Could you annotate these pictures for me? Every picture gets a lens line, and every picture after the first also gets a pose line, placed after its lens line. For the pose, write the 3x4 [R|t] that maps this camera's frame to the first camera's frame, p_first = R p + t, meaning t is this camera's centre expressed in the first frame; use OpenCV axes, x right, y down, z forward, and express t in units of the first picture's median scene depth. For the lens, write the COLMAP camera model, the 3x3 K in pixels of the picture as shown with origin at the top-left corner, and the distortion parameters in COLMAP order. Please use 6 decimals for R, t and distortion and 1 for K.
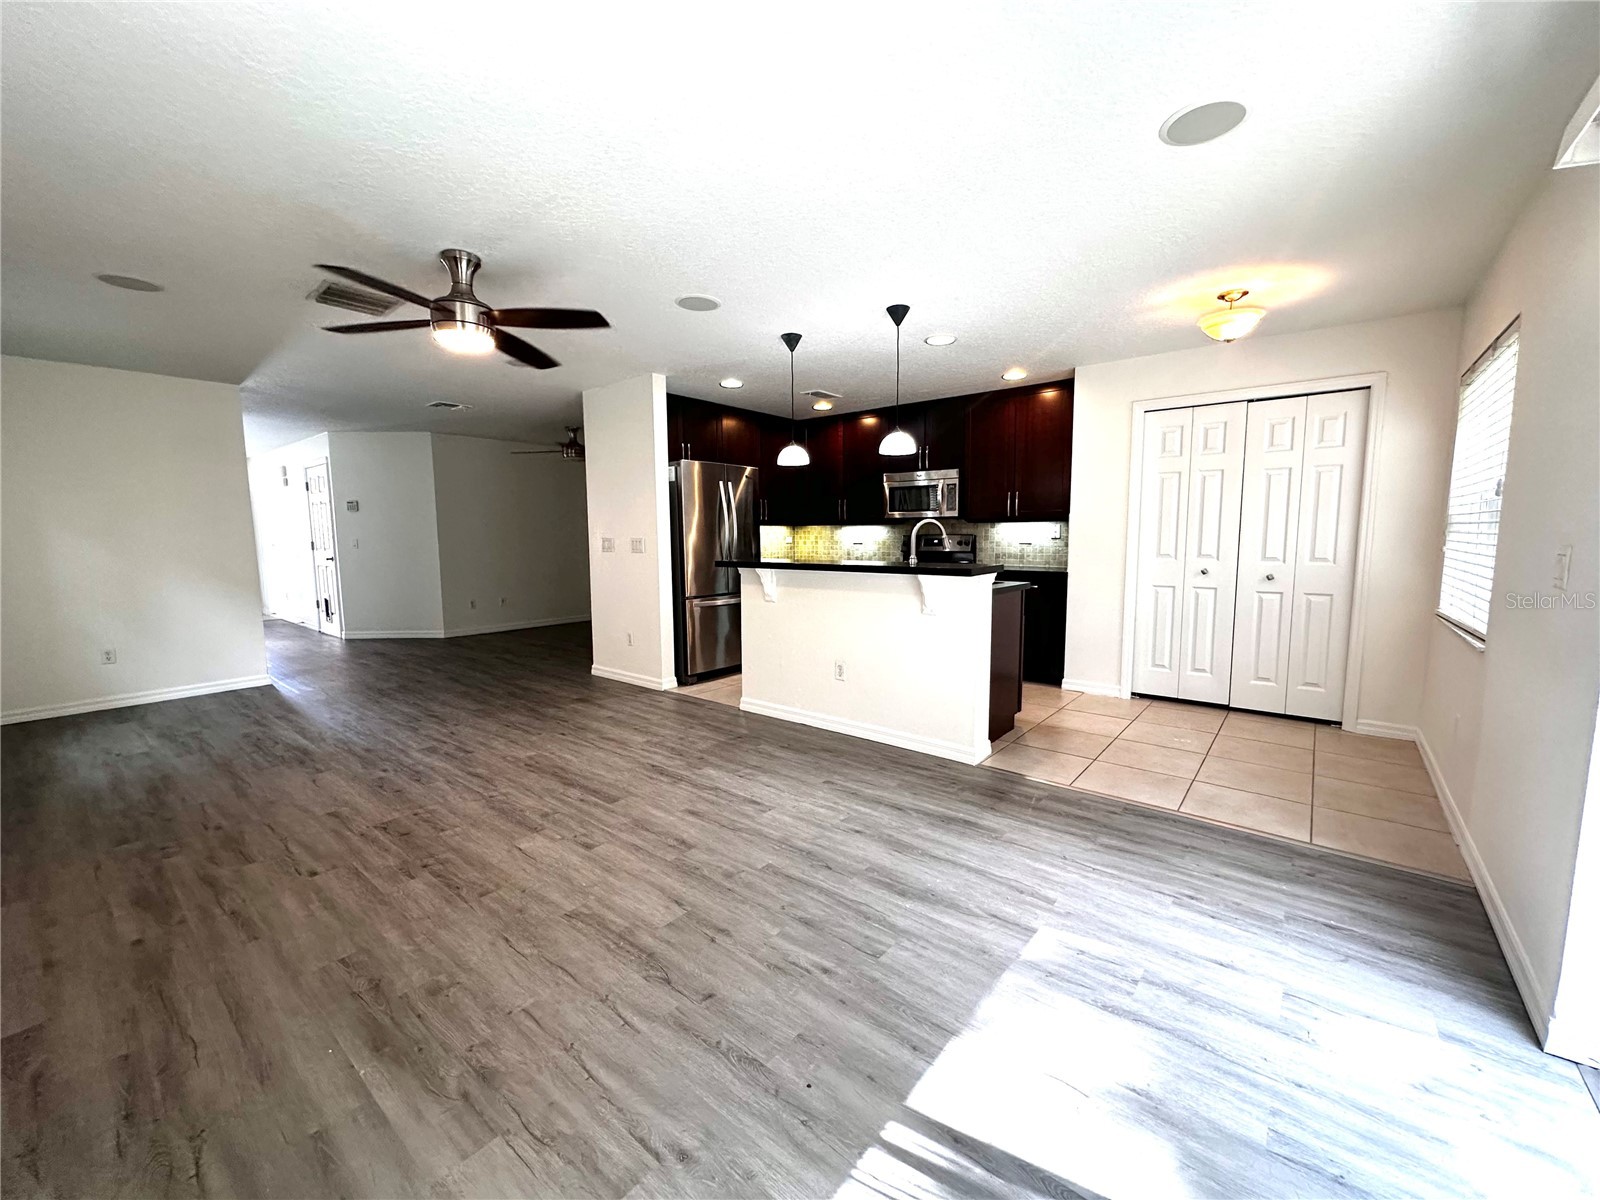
lens RADIAL K [[638.8, 0, 799.1], [0, 638.8, 603.2], [0, 0, 1]] dist [-0.004019, 0.001053]
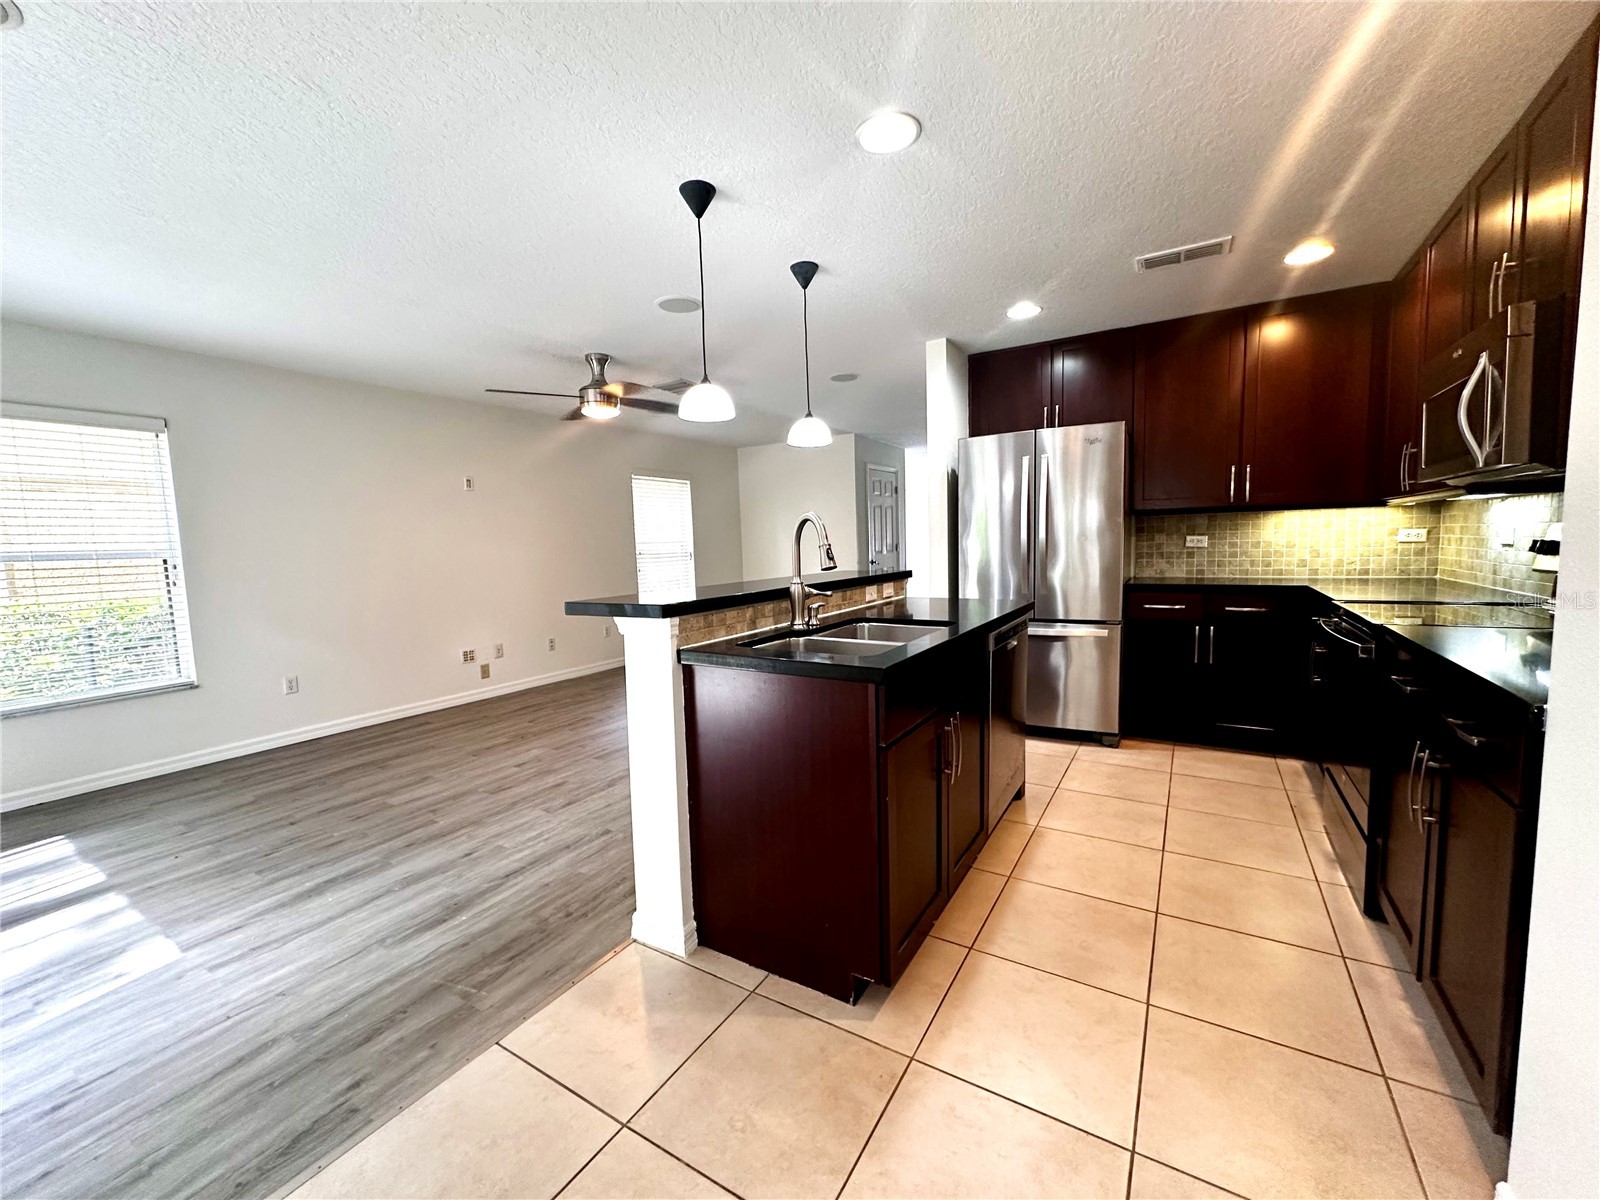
lens RADIAL K [[638.8, 0, 798.8], [0, 638.8, 600.5], [0, 0, 1]] dist [-0.004019, 0.001053]
pose [[0.132532, 0.093438, -0.986765, 0.839755], [-0.080606, 0.993265, 0.083227, -0.114719], [0.987896, 0.068509, 0.139171, 1.038705]]
